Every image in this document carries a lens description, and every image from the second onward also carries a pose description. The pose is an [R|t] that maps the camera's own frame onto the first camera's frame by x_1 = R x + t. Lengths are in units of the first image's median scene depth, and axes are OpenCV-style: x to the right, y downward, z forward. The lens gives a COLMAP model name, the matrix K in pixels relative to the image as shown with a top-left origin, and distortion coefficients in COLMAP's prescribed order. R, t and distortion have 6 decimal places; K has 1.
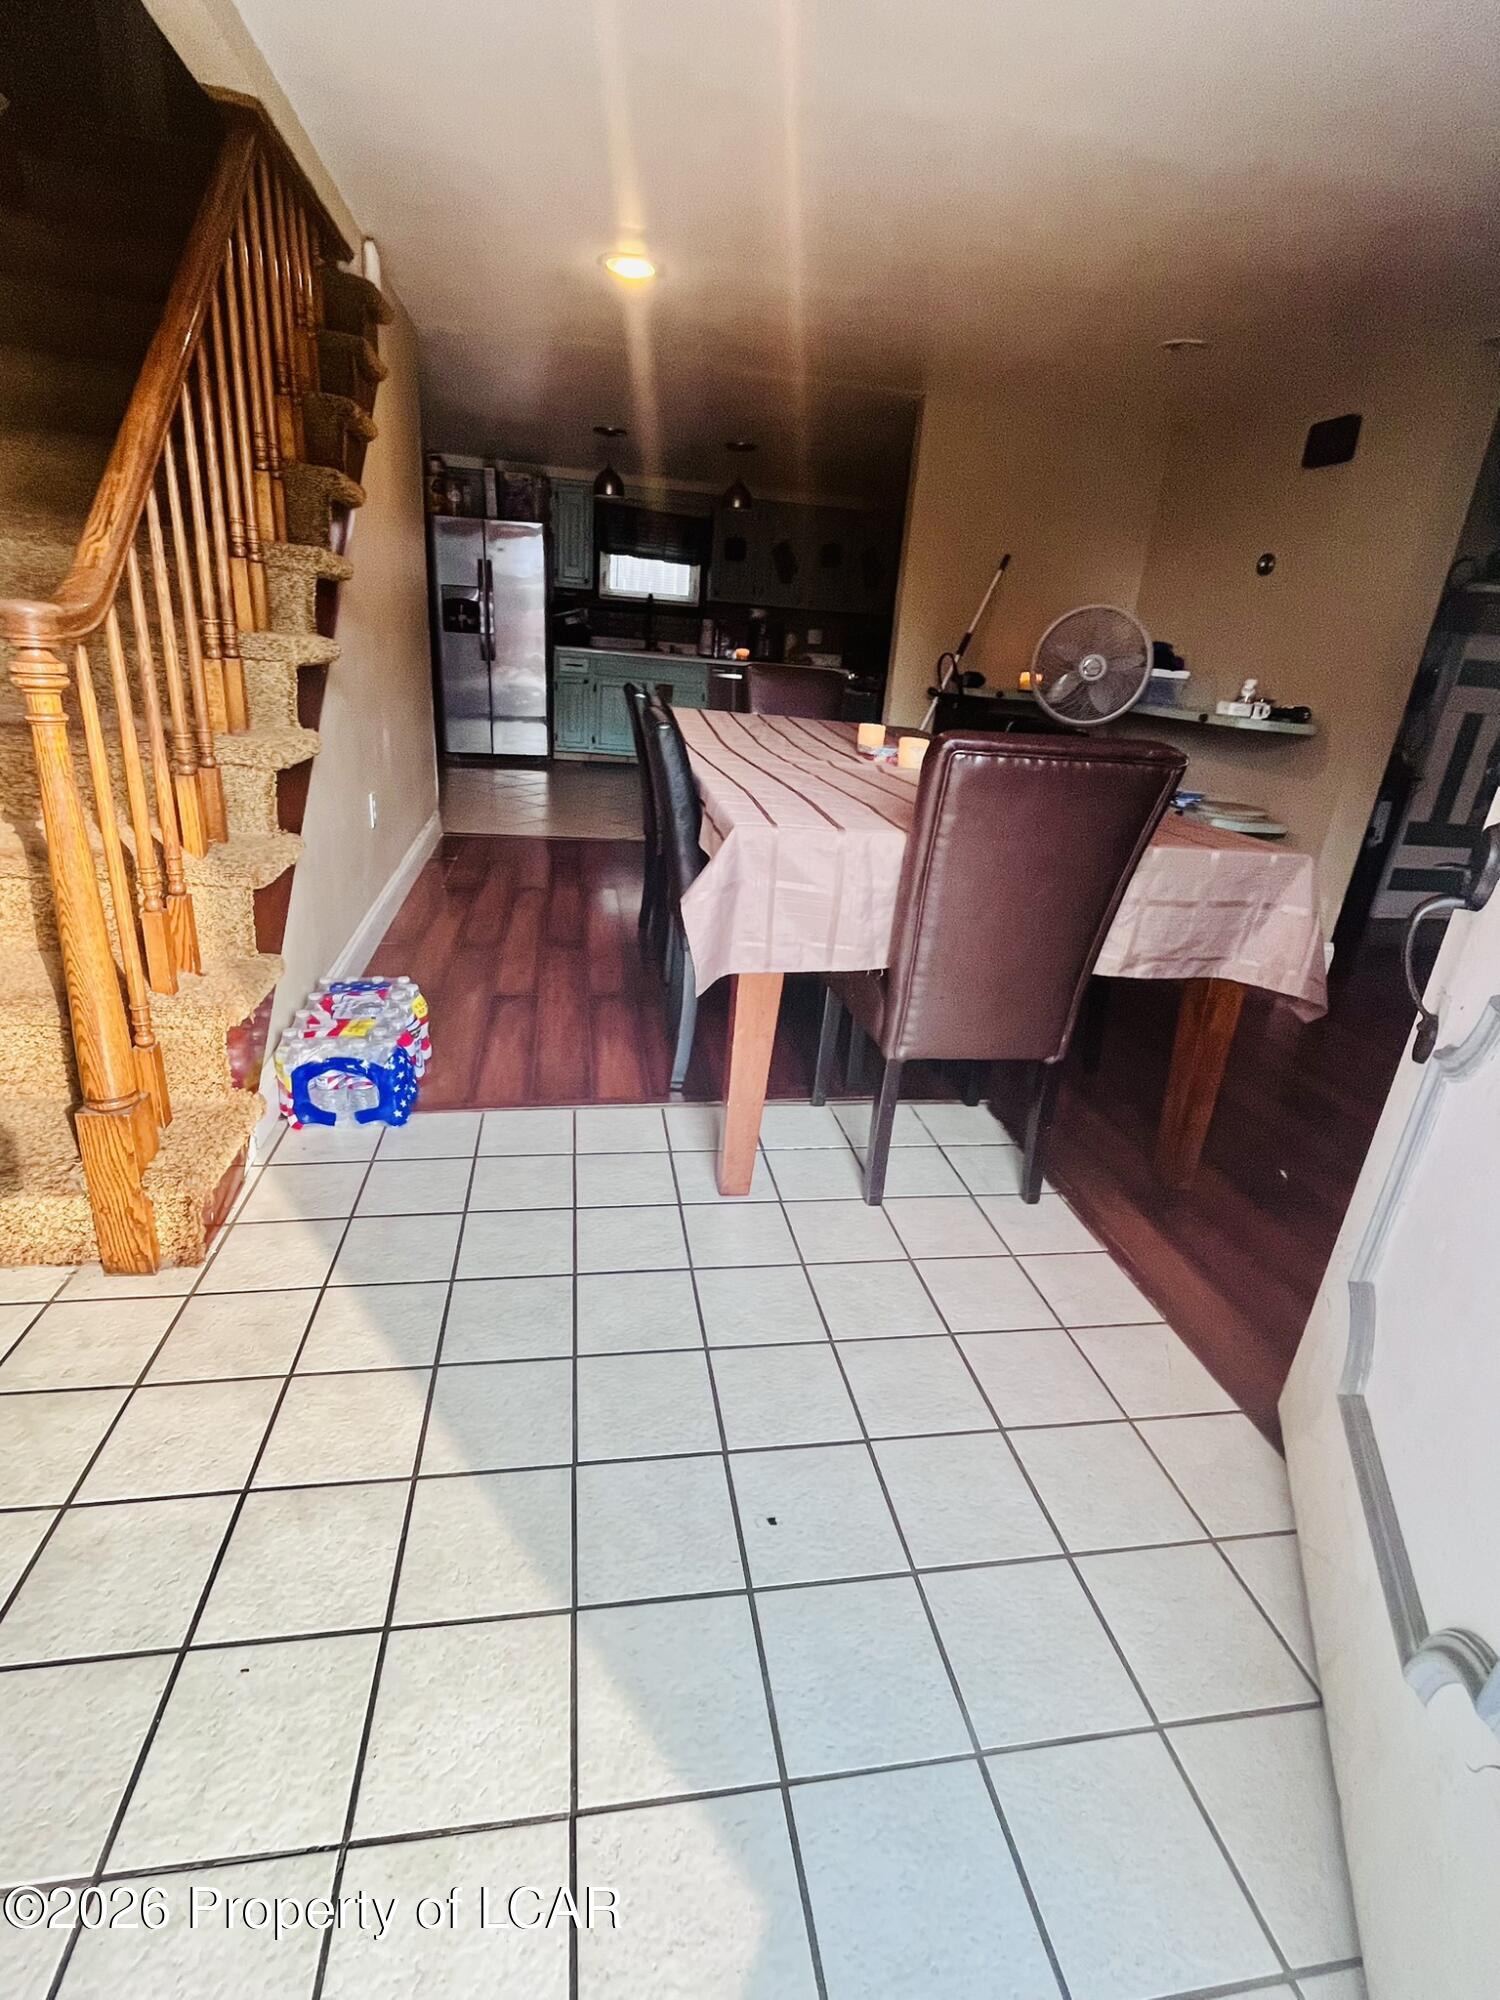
lens RADIAL K [[927.6, 0, 749.7], [0, 927.6, 1001.7], [0, 0, 1]] dist [-0.002548, -0.000754]
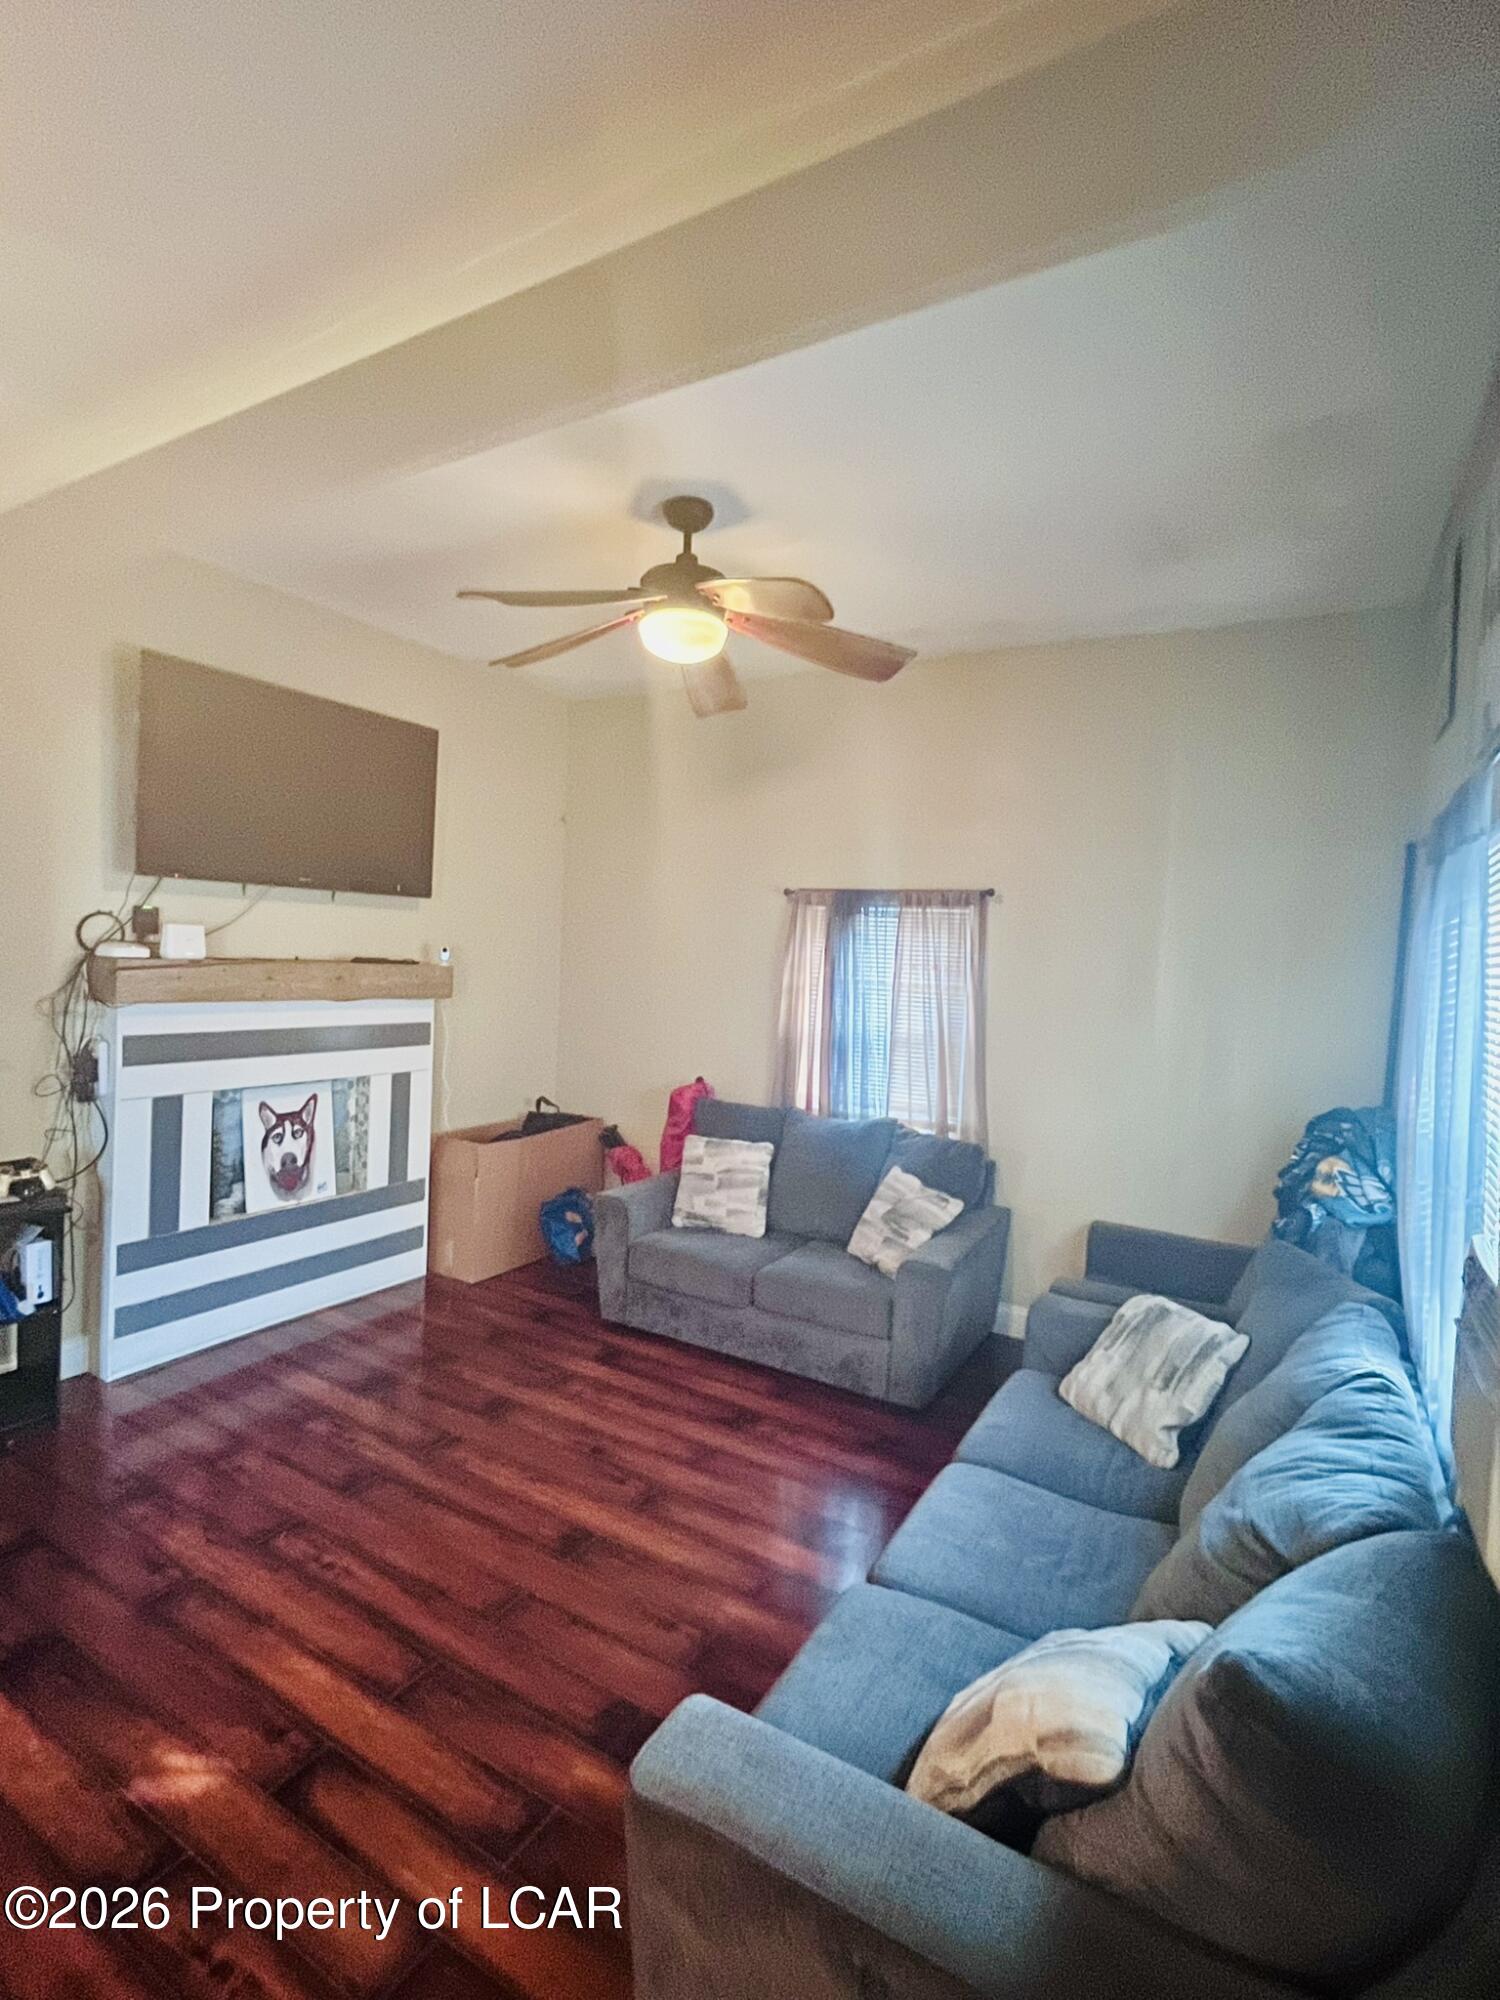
lens RADIAL K [[927.6, 0, 753.5], [0, 927.6, 1005.3], [0, 0, 1]] dist [-0.002548, -0.000754]
pose [[0.631733, -0.084950, 0.770518, 0.497771], [0.289078, 0.948094, -0.132482, -0.137135], [-0.719269, 0.306433, 0.623499, 0.132596]]
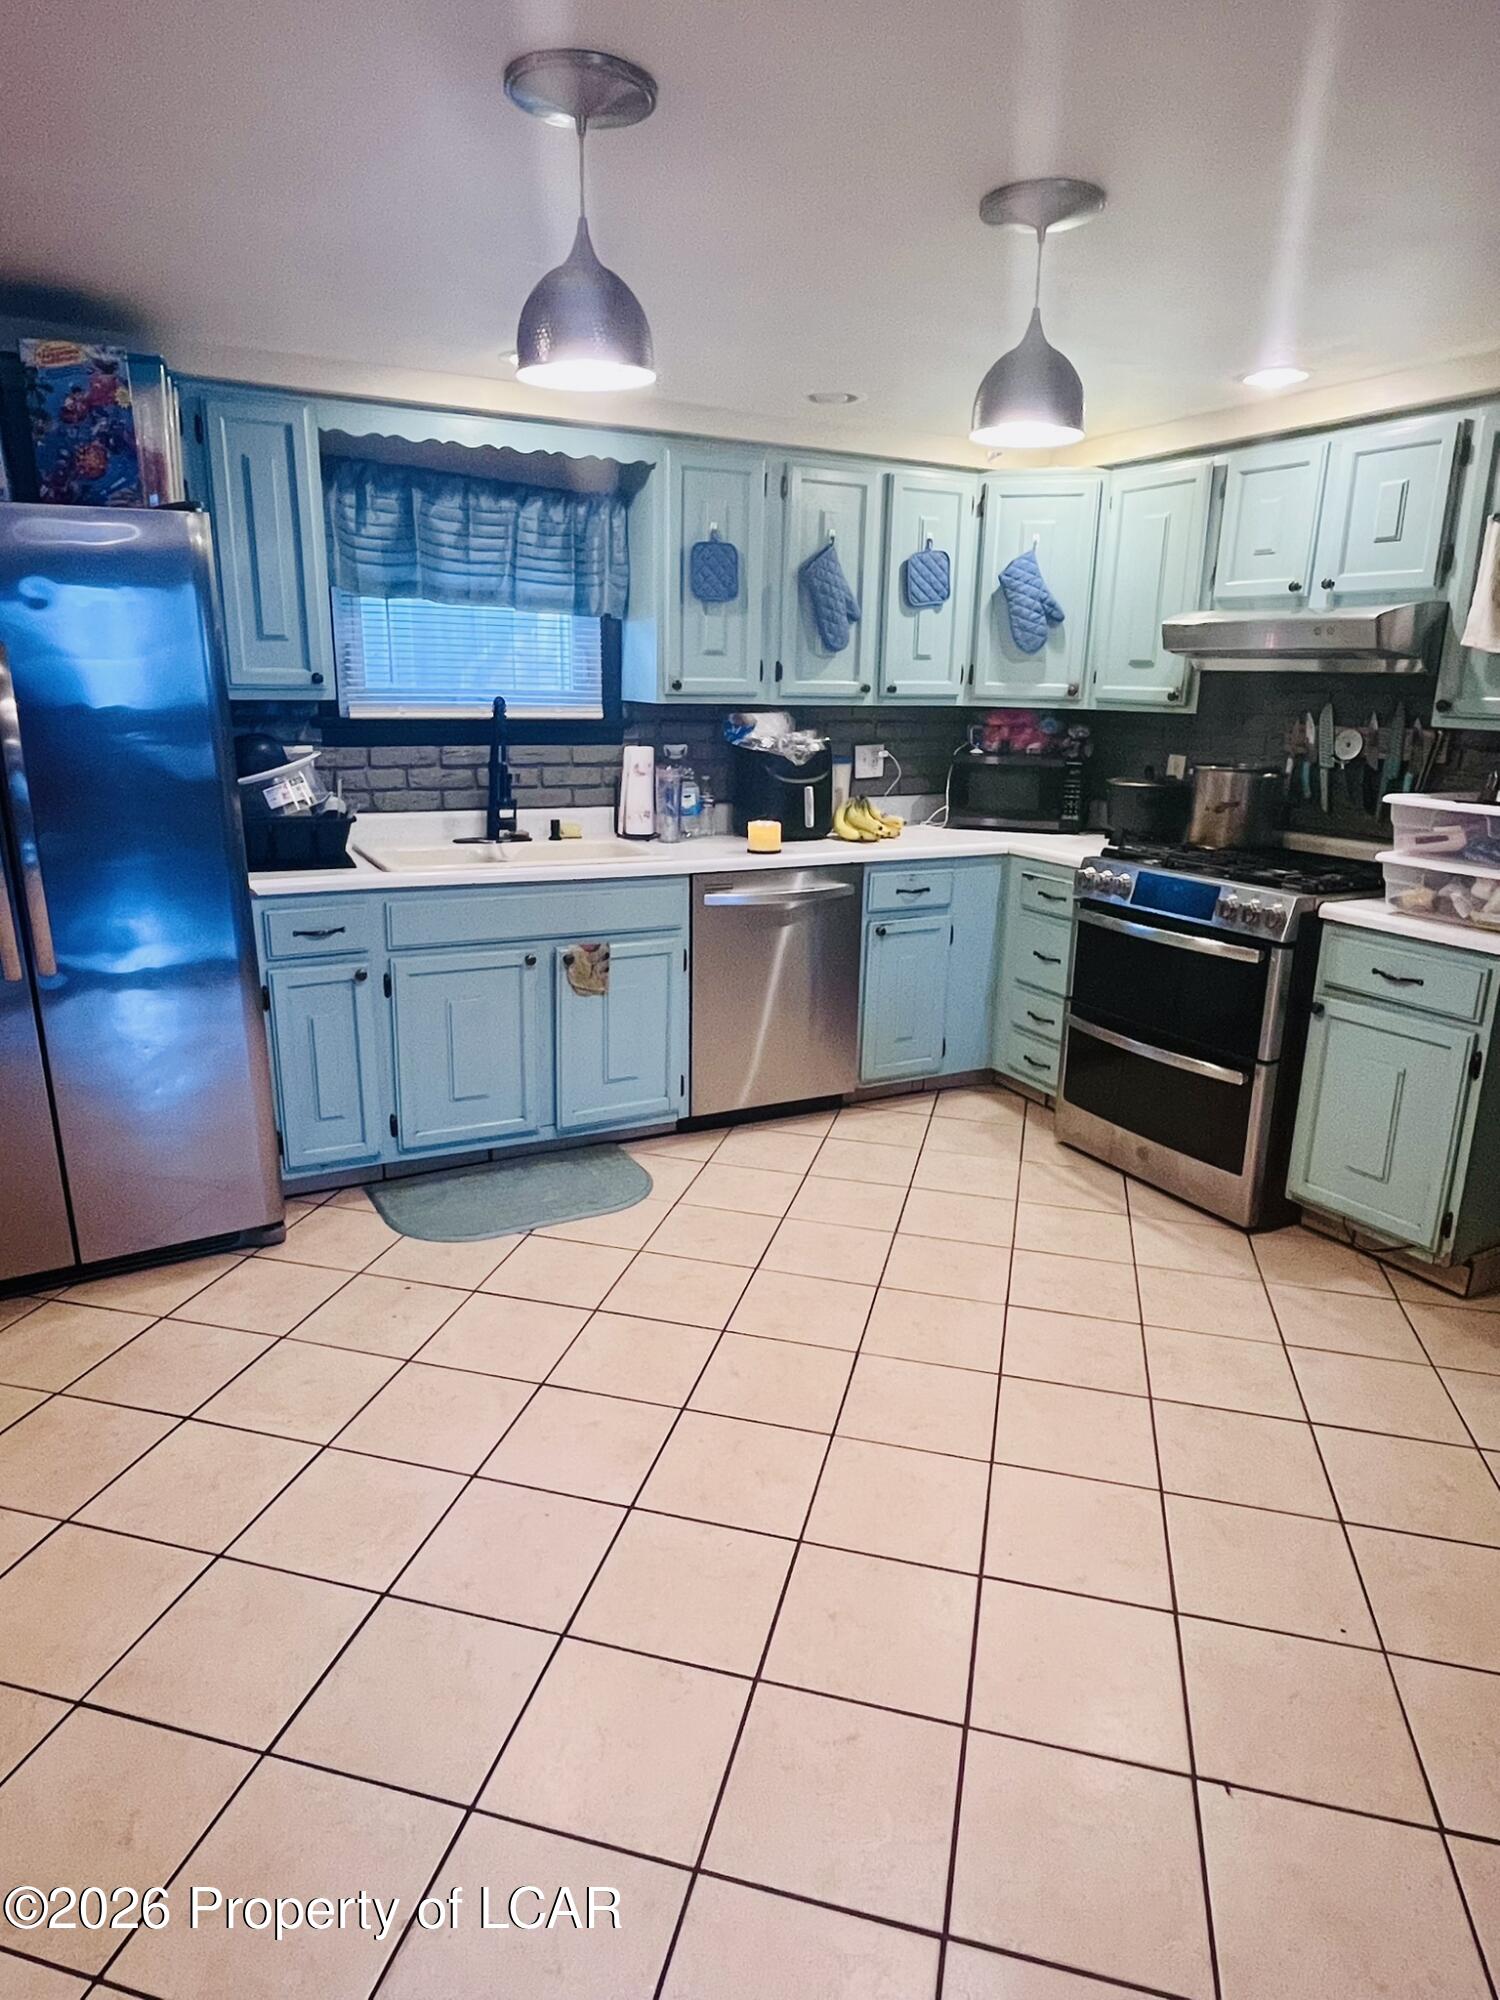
lens RADIAL K [[1191.4, 0, 746.1], [0, 1191.4, 986.5], [0, 0, 1]] dist [-0.008064, 0.000779]
pose [[0.948763, -0.134925, 0.285733, -0.286975], [0.165950, 0.982271, -0.087197, -0.480185], [-0.268903, 0.130147, 0.954334, 0.961412]]
